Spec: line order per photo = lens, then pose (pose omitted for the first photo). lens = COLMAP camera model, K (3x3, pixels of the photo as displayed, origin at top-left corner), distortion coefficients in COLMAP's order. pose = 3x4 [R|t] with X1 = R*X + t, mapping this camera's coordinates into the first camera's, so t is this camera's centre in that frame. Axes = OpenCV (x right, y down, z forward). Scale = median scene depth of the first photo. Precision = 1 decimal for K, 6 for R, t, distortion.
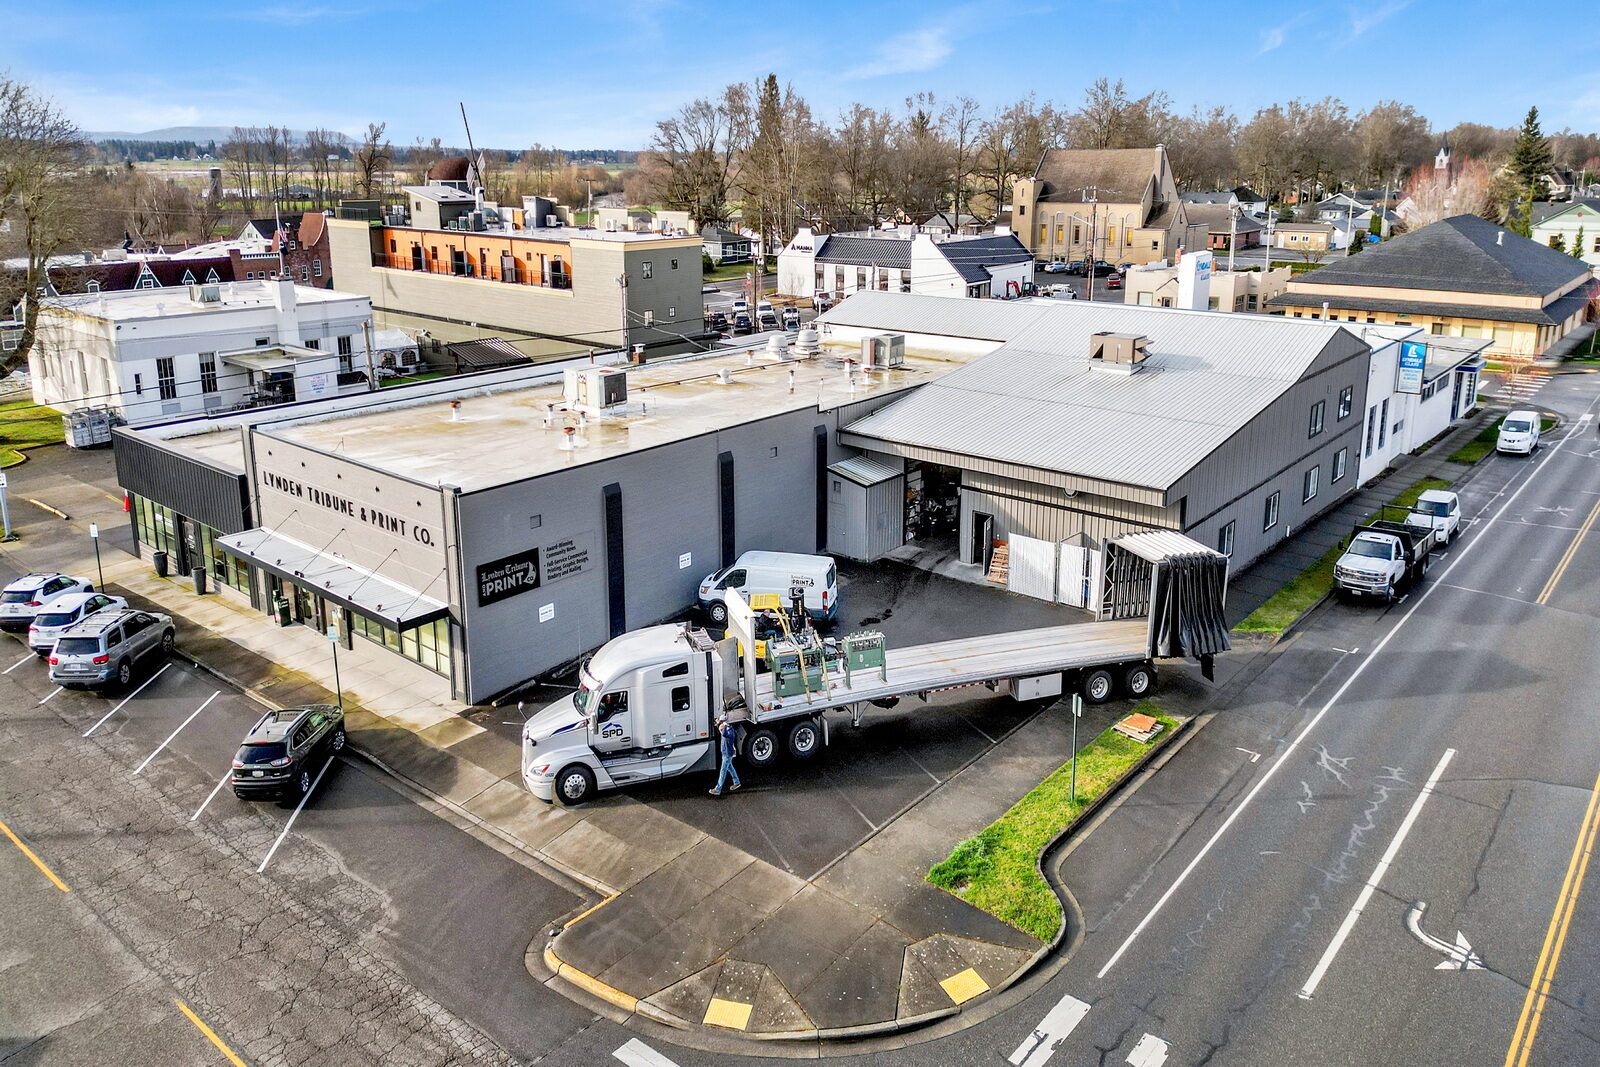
lens RADIAL K [[1120.0, 0, 804.8], [0, 1120.0, 436.6], [0, 0, 1]] dist [0.082013, -0.069343]
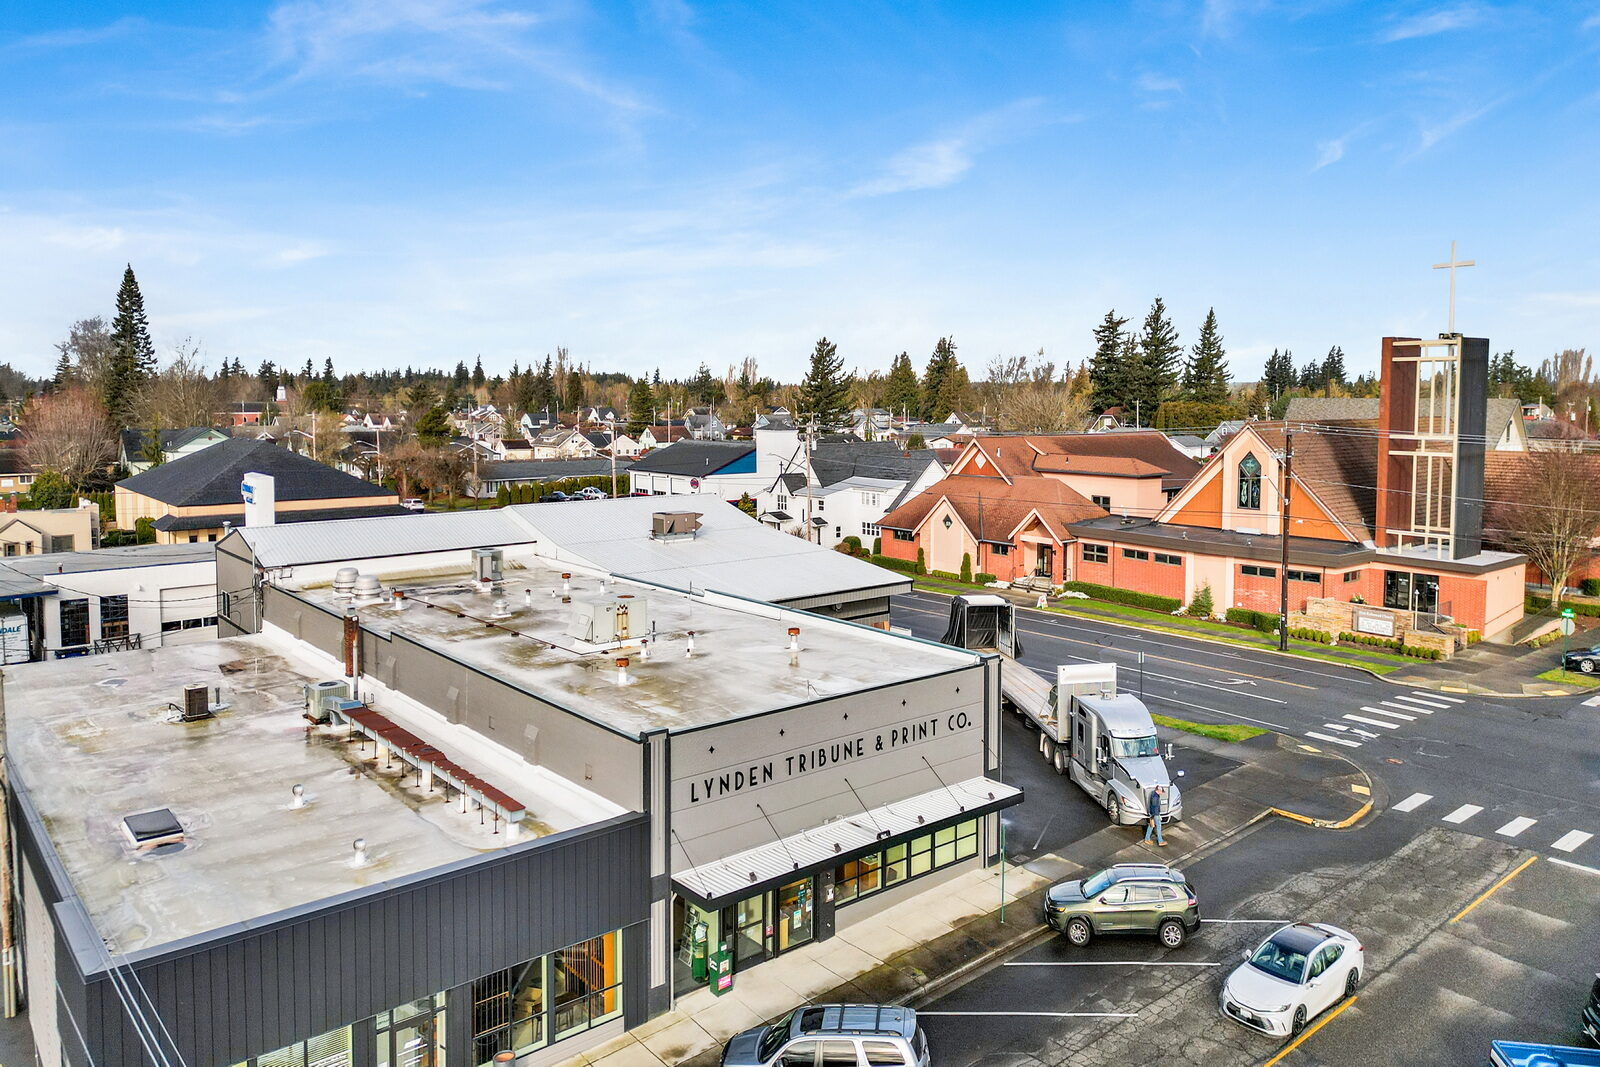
lens RADIAL K [[1123.3, 0, 794.1], [0, 1123.3, 476.7], [0, 0, 1]] dist [0.104931, -0.101409]
pose [[0.182955, -0.068699, 0.980718, -1.097907], [0.235686, 0.971531, 0.024088, -0.151047], [-0.954453, 0.226734, 0.193938, 0.725385]]
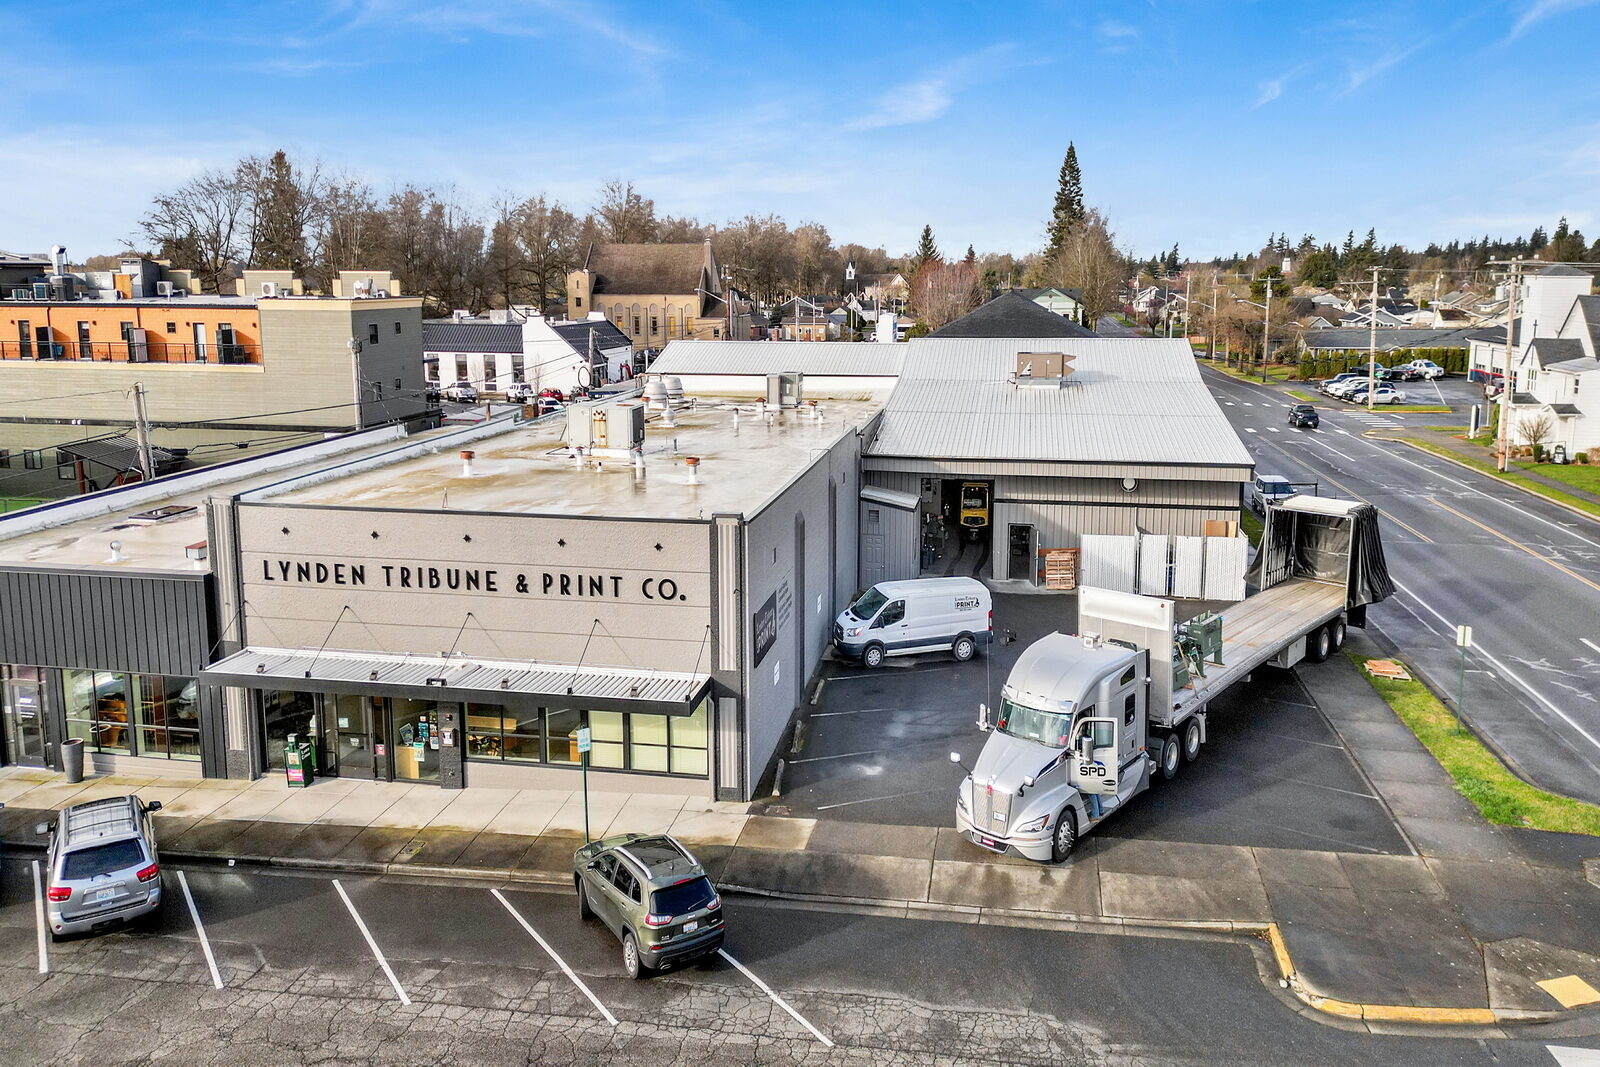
lens RADIAL K [[1122.1, 0, 804.8], [0, 1122.1, 439.8], [0, 0, 1]] dist [0.093807, -0.092555]
pose [[0.873831, -0.069958, 0.481170, -0.494435], [0.117247, 0.990711, -0.068885, 0.042460], [-0.471882, 0.116610, 0.873916, 0.233553]]
